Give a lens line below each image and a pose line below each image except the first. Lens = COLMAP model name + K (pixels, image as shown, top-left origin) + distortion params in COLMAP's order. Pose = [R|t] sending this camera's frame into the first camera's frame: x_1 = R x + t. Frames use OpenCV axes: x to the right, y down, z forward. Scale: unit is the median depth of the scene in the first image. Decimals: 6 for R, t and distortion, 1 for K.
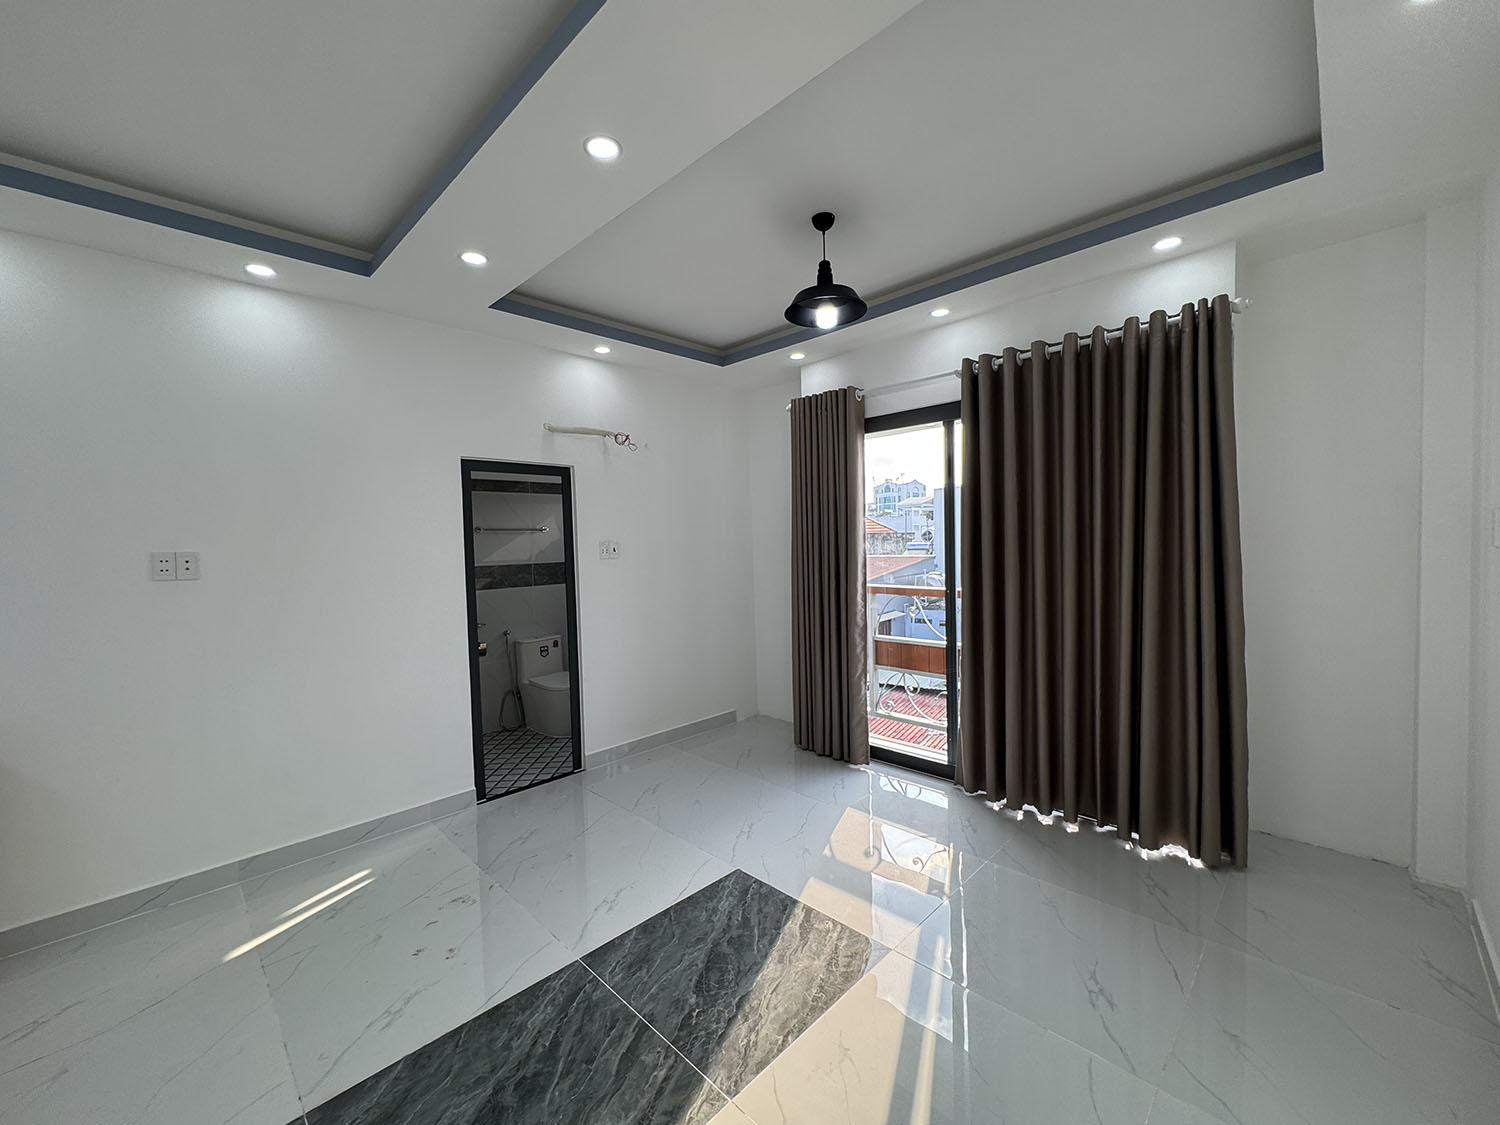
lens RADIAL K [[598.2, 0, 742.9], [0, 598.2, 565.8], [0, 0, 1]] dist [0.001546, -0.000639]
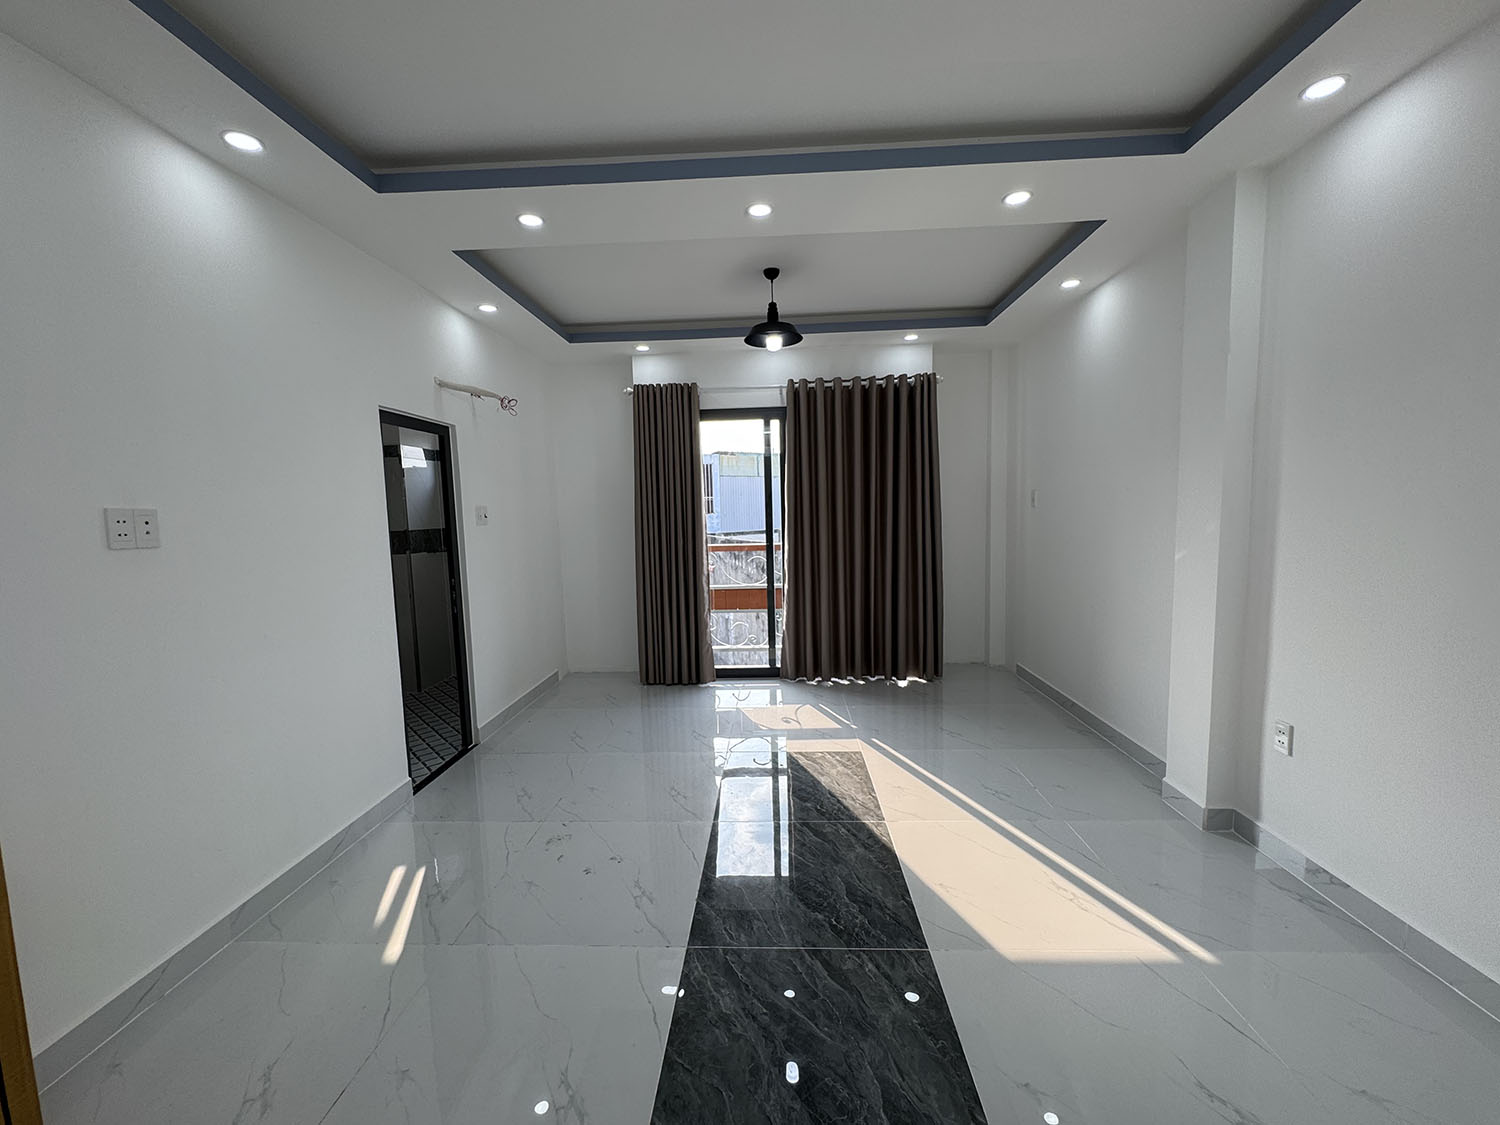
lens RADIAL K [[598.2, 0, 748.8], [0, 598.2, 561.8], [0, 0, 1]] dist [0.001546, -0.000639]
pose [[0.746092, -0.055166, 0.663554, -0.707447], [0.036163, 0.998448, 0.042347, 0.028855], [-0.664860, -0.007599, 0.746929, -0.010957]]
